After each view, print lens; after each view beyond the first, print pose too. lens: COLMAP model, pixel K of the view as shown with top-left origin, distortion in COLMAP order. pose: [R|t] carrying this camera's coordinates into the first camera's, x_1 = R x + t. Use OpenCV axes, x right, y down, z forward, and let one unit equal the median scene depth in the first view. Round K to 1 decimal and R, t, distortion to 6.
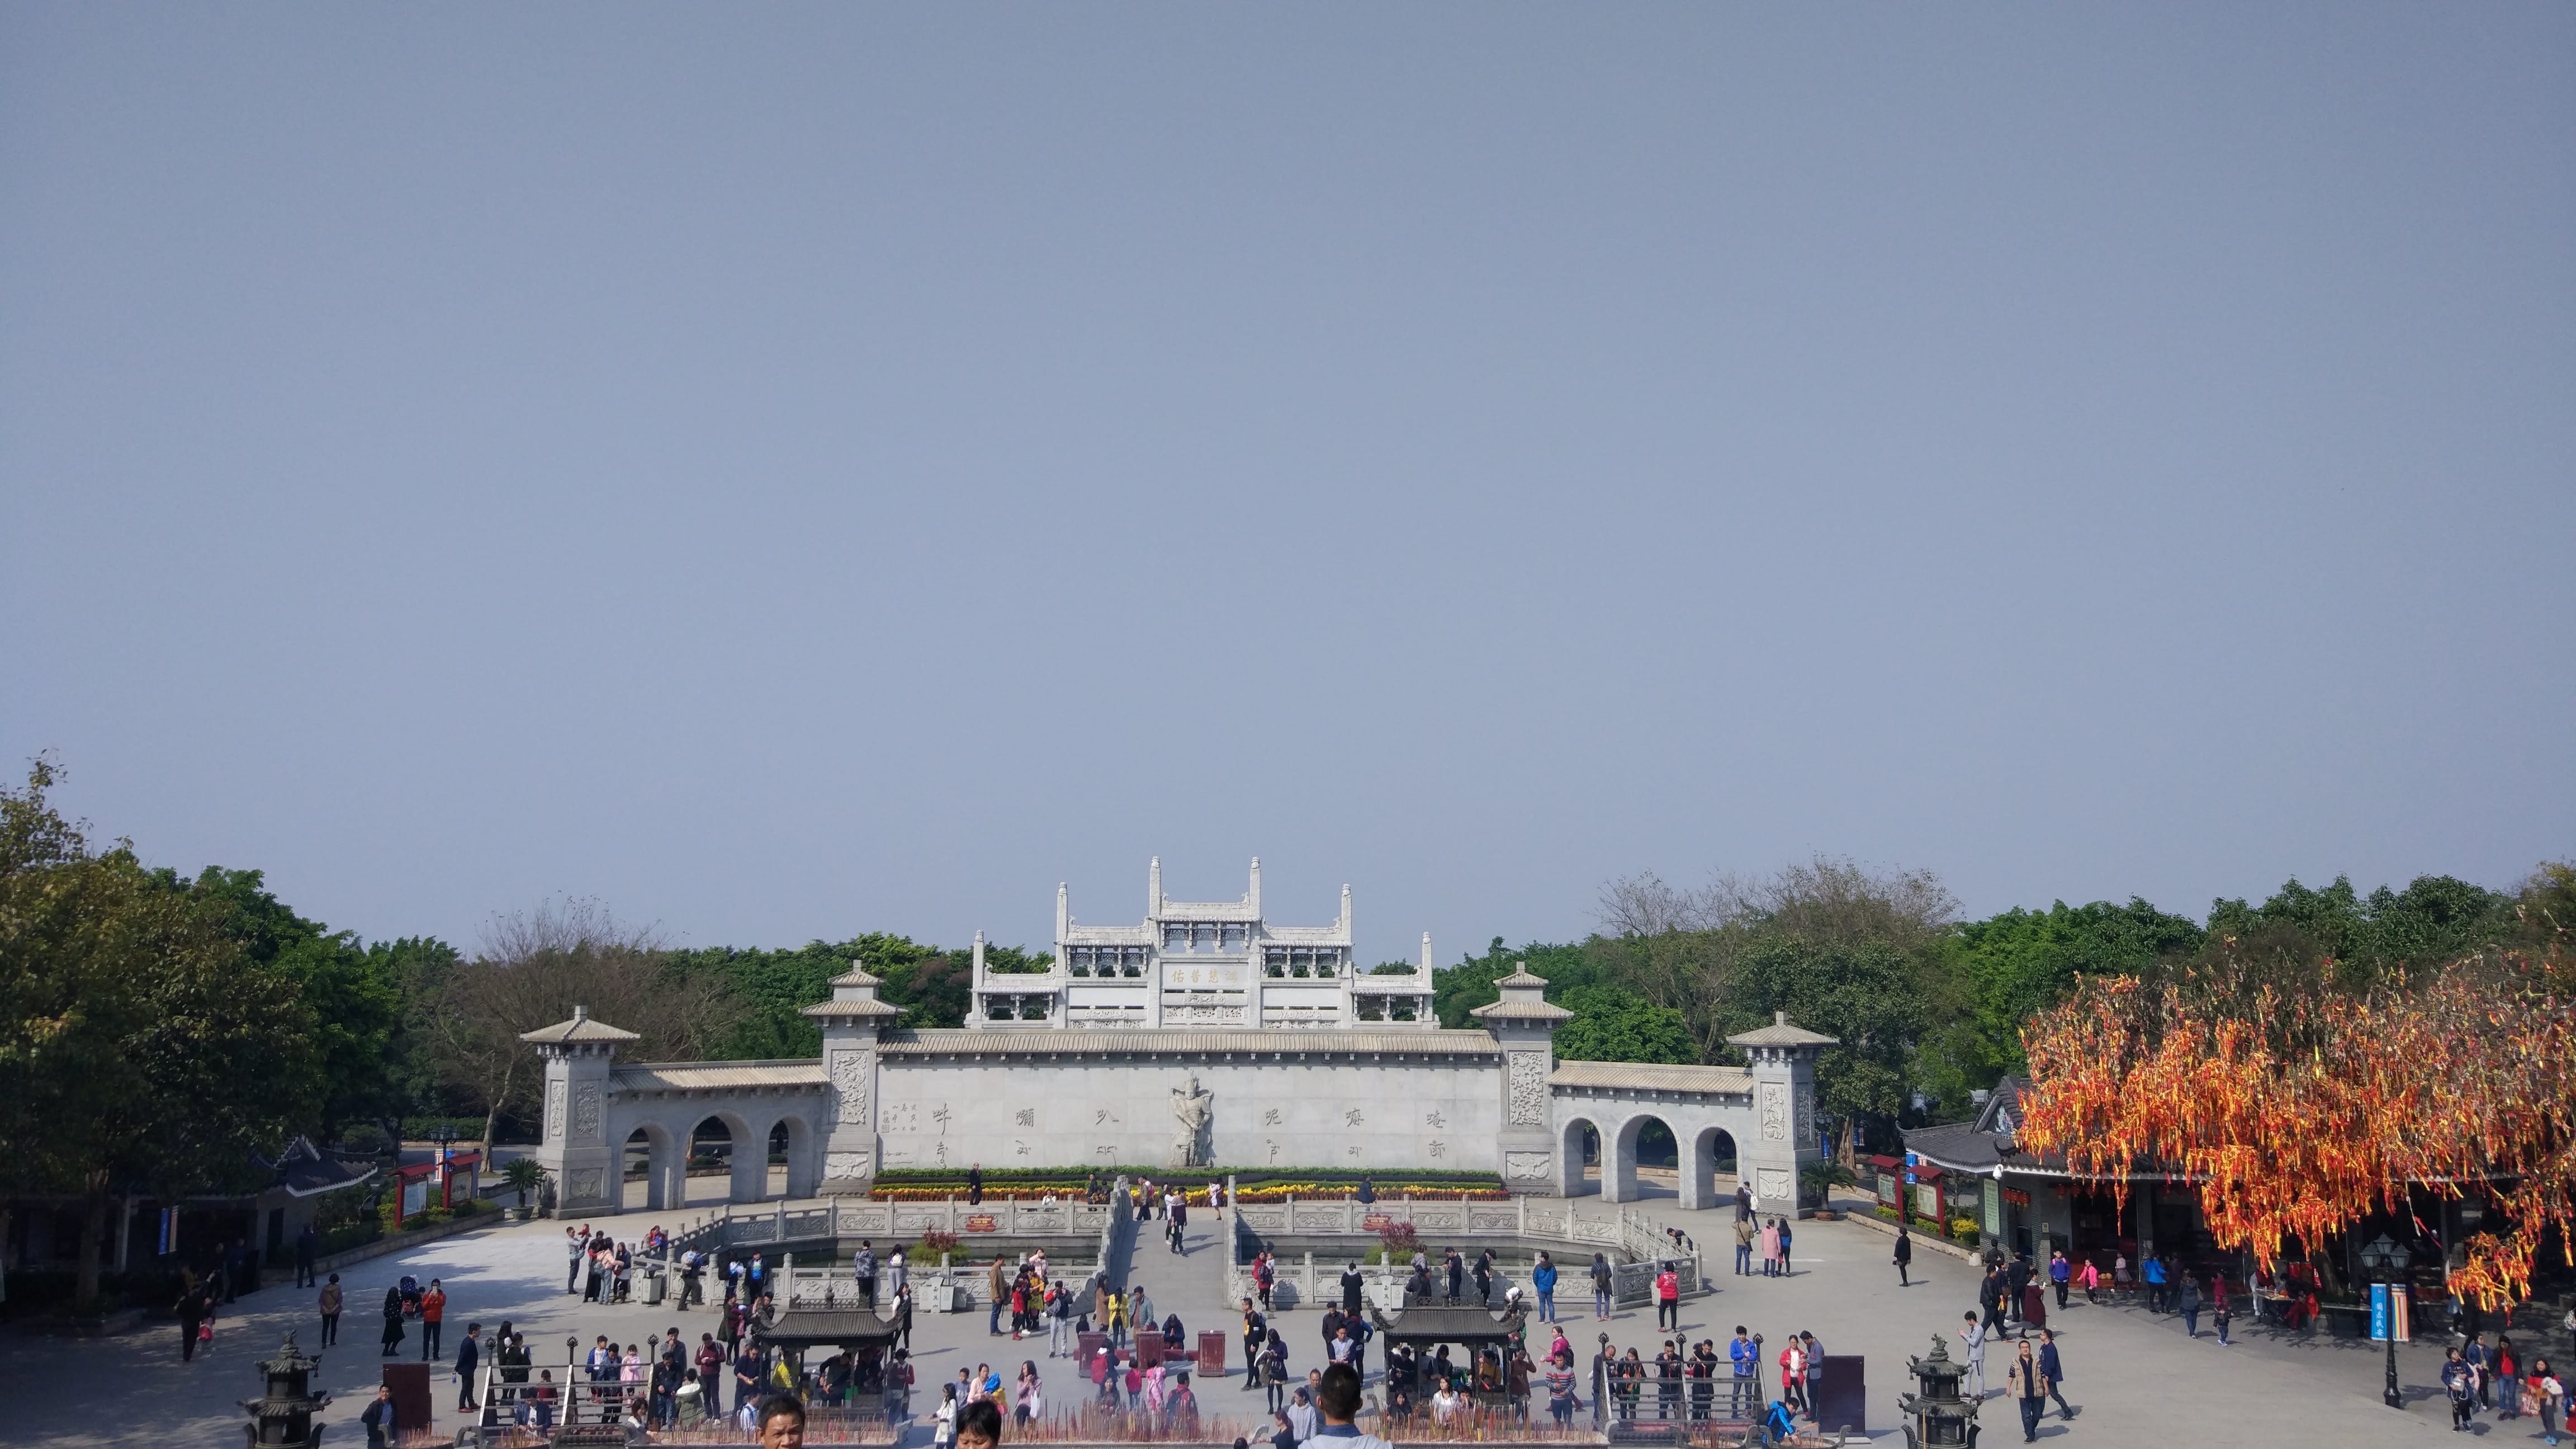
lens RADIAL K [[2233.7, 0, 1282.6], [0, 2233.7, 735.9], [0, 0, 1]] dist [0.069322, -0.058466]
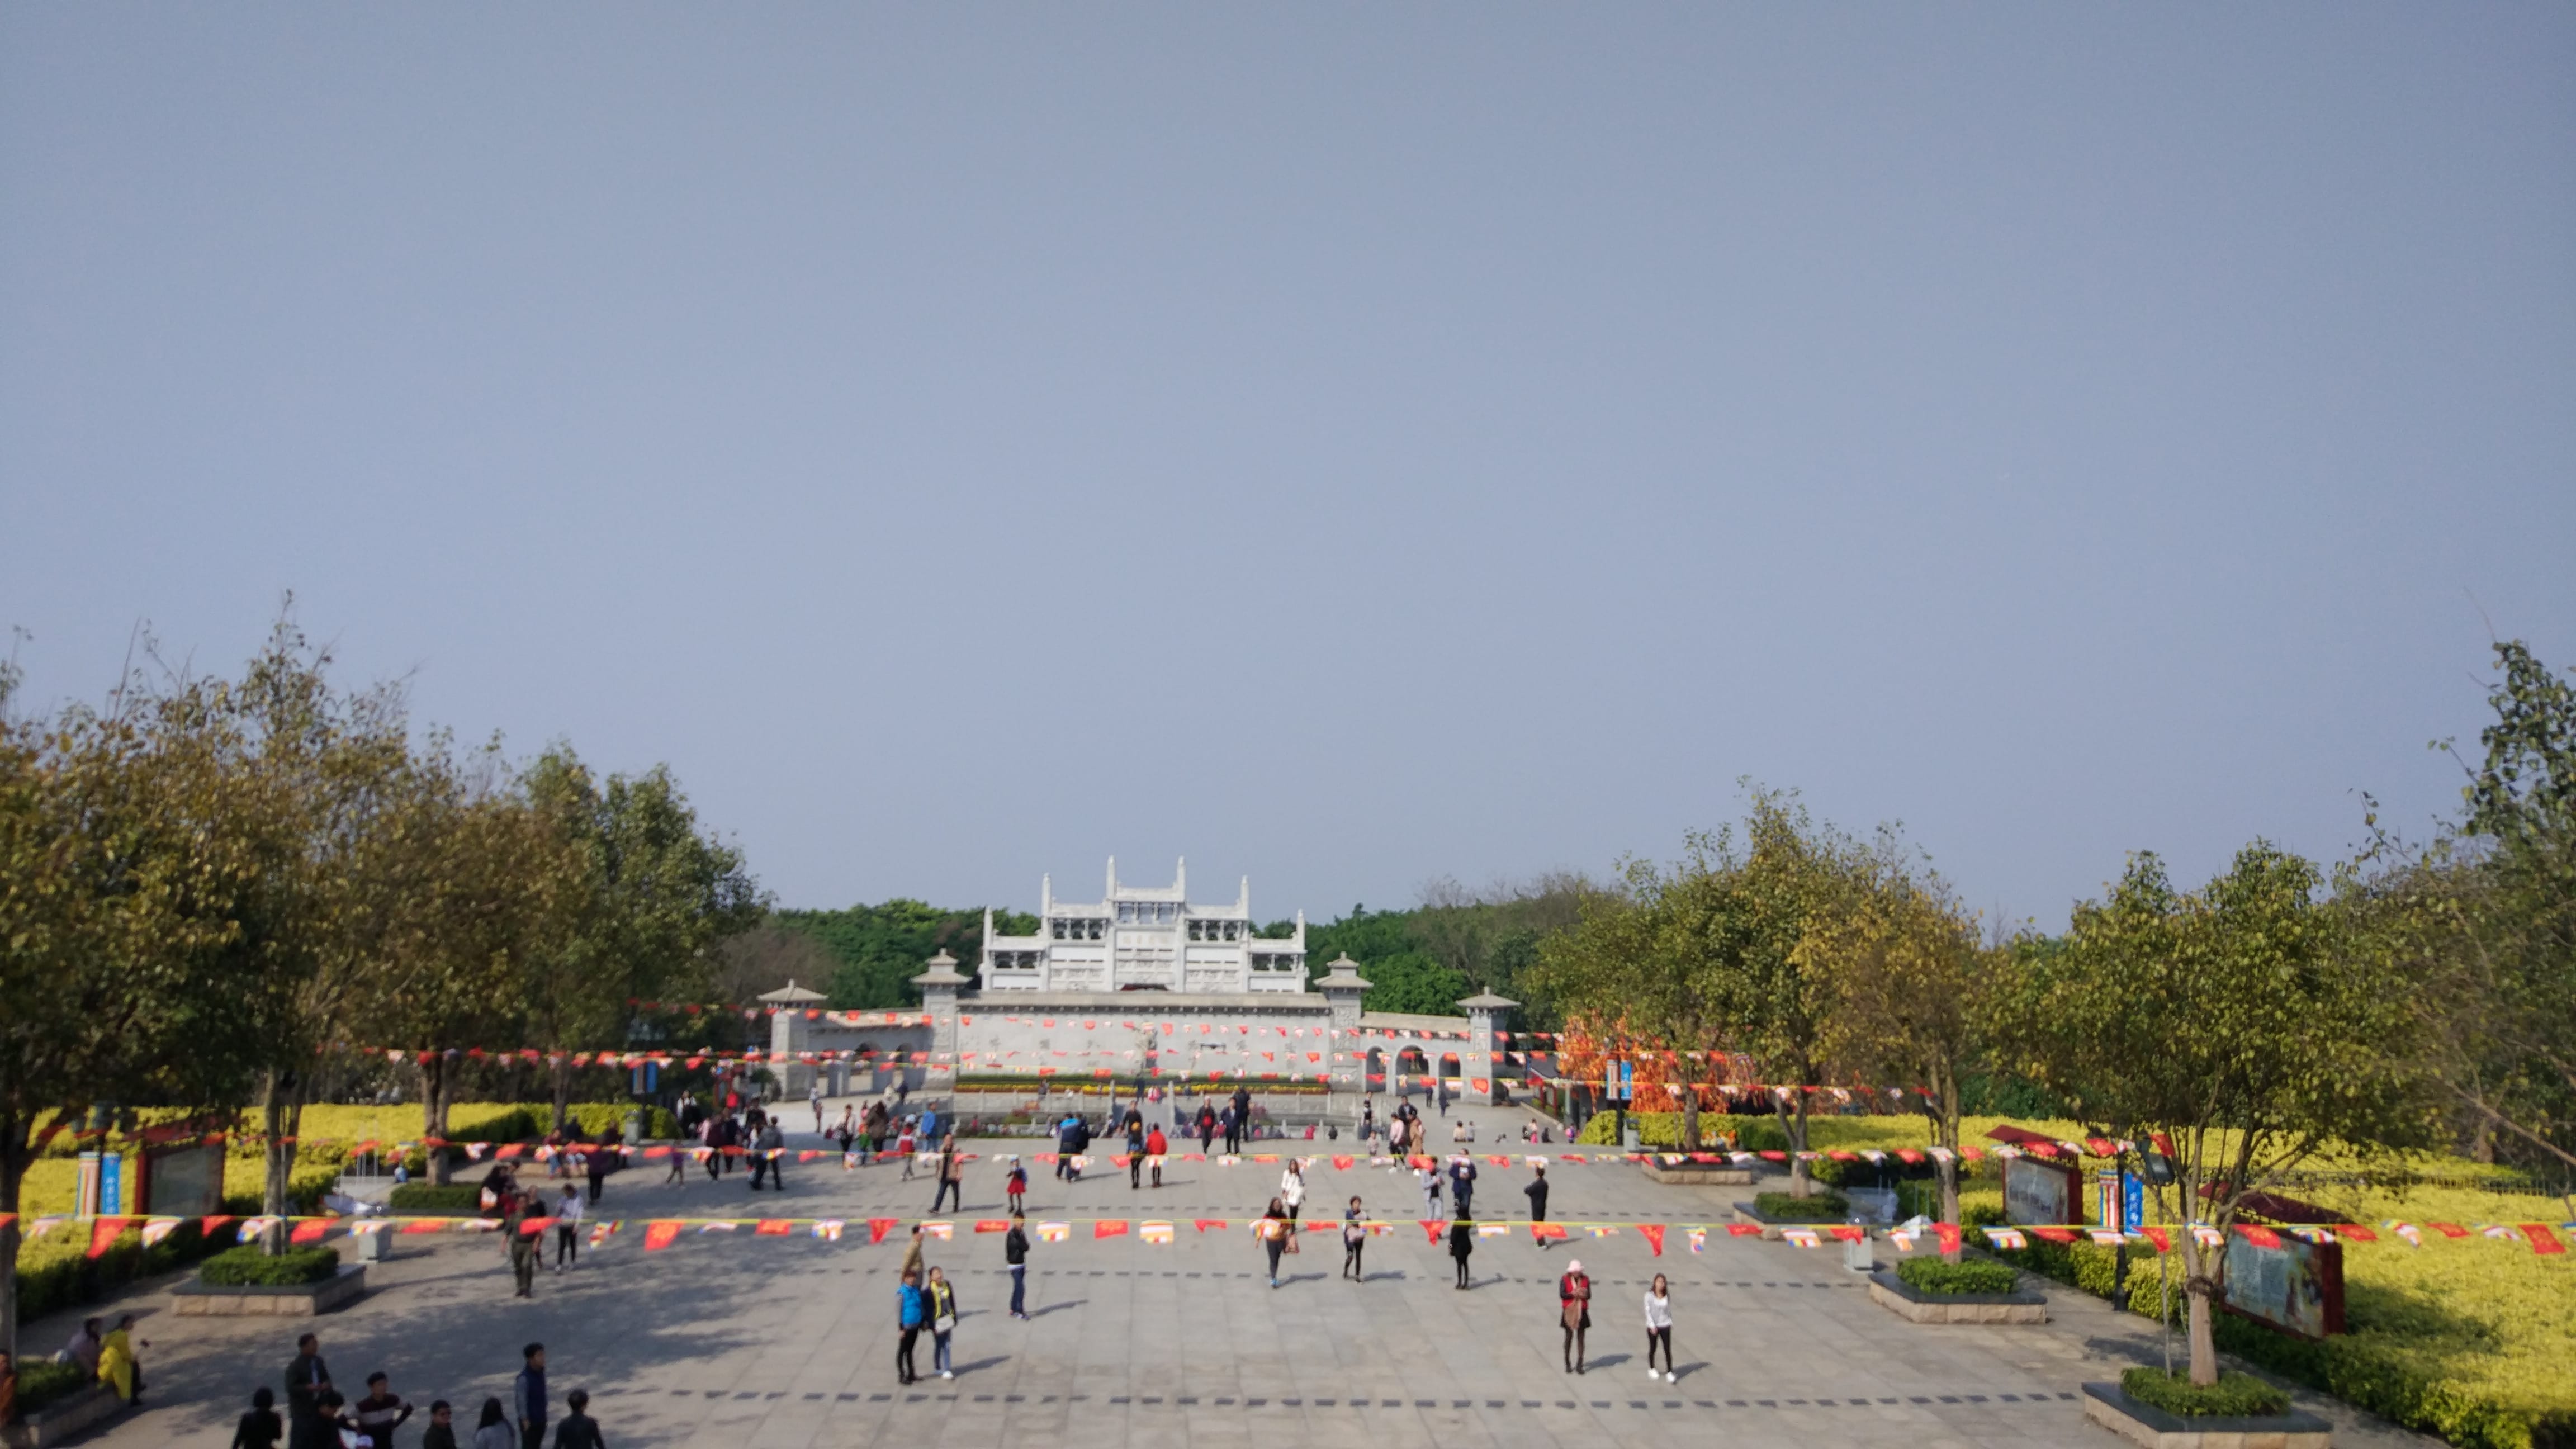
lens RADIAL K [[2233.7, 0, 1289.2], [0, 2233.7, 719.1], [0, 0, 1]] dist [0.069322, -0.058466]
pose [[0.999170, 0.012820, 0.038676, -0.000088], [-0.014296, 0.999171, 0.038131, -0.135928], [-0.038155, -0.038652, 0.998524, -0.653941]]
